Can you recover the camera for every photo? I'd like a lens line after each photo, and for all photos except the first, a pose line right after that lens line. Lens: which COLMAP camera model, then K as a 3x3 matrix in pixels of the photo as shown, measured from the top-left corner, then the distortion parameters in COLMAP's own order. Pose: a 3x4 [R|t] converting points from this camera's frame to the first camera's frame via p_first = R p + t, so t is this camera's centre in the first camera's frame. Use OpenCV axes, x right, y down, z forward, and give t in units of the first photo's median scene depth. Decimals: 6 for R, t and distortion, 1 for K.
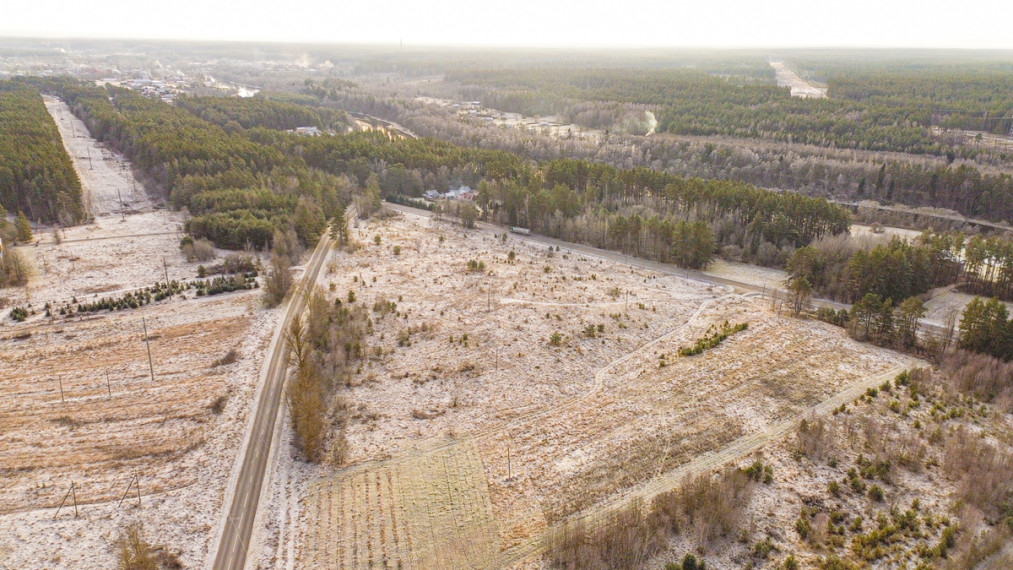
lens RADIAL K [[701.7, 0, 505.0], [0, 701.7, 286.8], [0, 0, 1]] dist [0.100284, -0.100119]
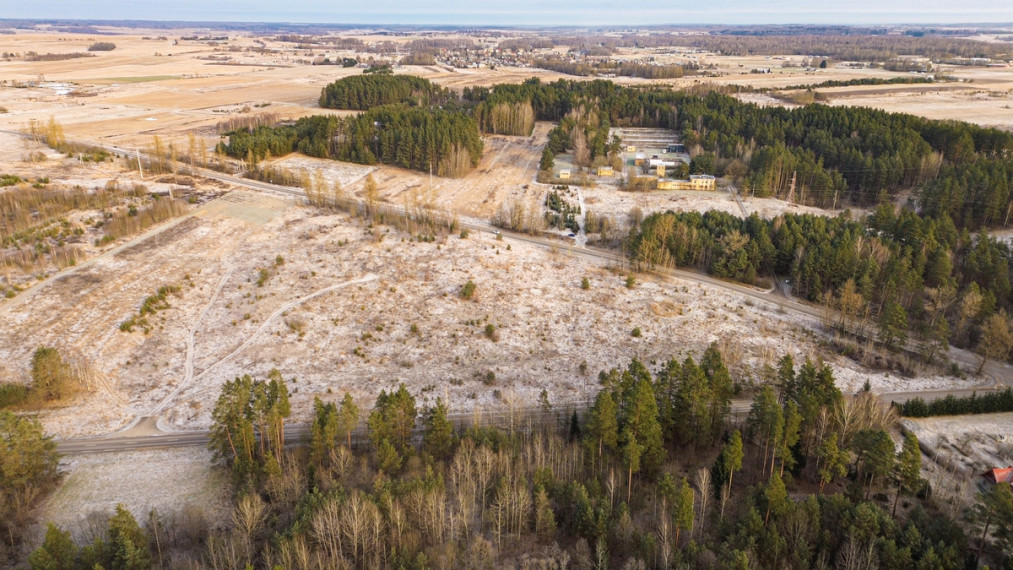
lens RADIAL K [[705.1, 0, 505.1], [0, 705.1, 285.0], [0, 0, 1]] dist [0.097460, -0.099911]
pose [[-0.679853, 0.242640, -0.692044, 0.633317], [-0.252462, 0.808557, 0.531505, -0.613550], [0.688522, 0.536061, -0.488443, 1.766075]]
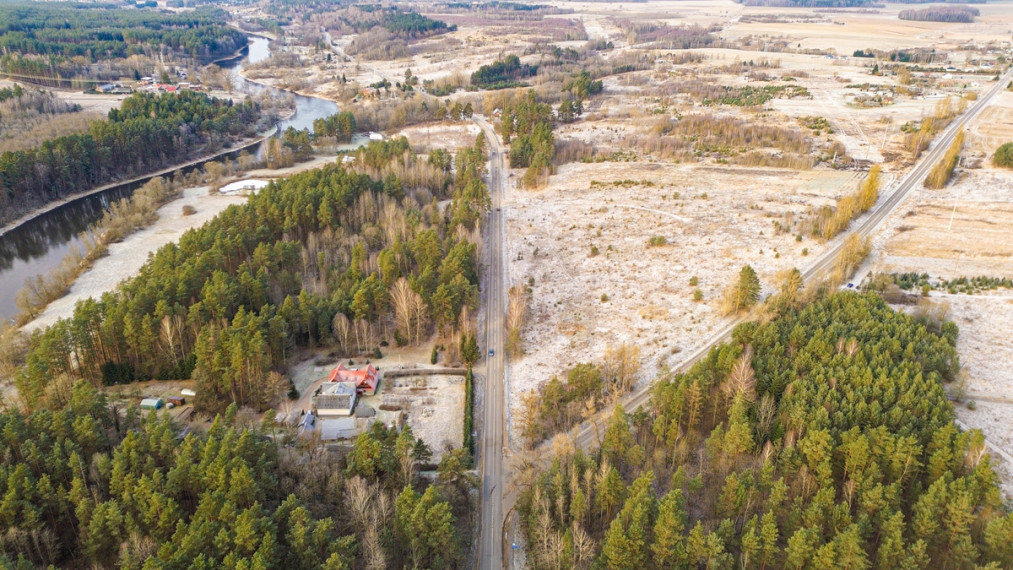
lens RADIAL K [[701.7, 0, 505.0], [0, 701.7, 286.8], [0, 0, 1]] dist [0.100284, -0.100119]
pose [[-0.658718, -0.318451, 0.681674, -0.802363], [0.231548, 0.776238, 0.586378, -0.824836], [-0.715874, 0.544098, -0.437585, 2.065060]]
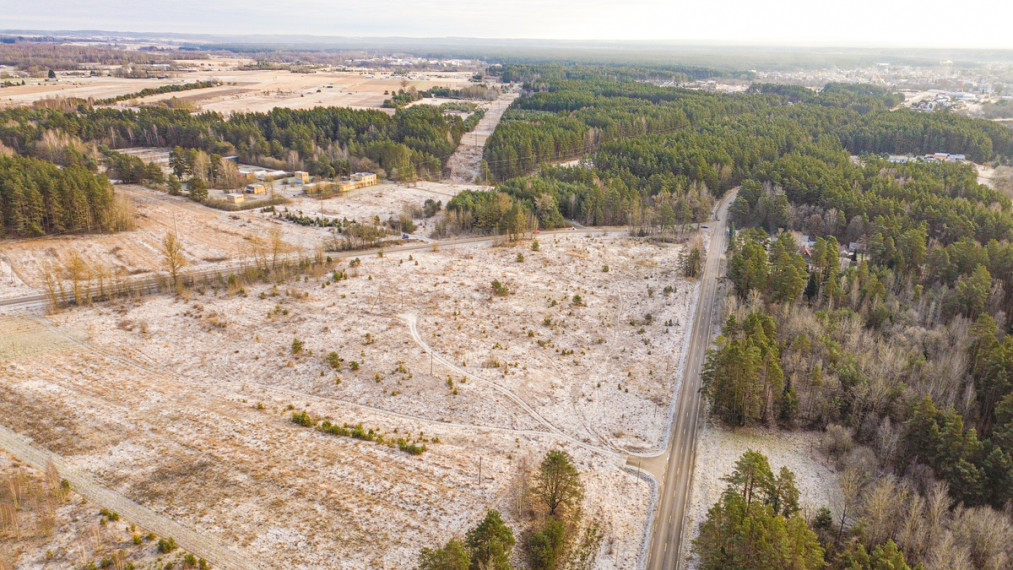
lens RADIAL K [[705.1, 0, 505.1], [0, 705.1, 285.0], [0, 0, 1]] dist [0.097460, -0.099911]
pose [[0.383237, 0.299051, -0.873898, 0.921208], [-0.314542, 0.931839, 0.180941, -0.245269], [0.868443, 0.205534, 0.451179, 0.728043]]
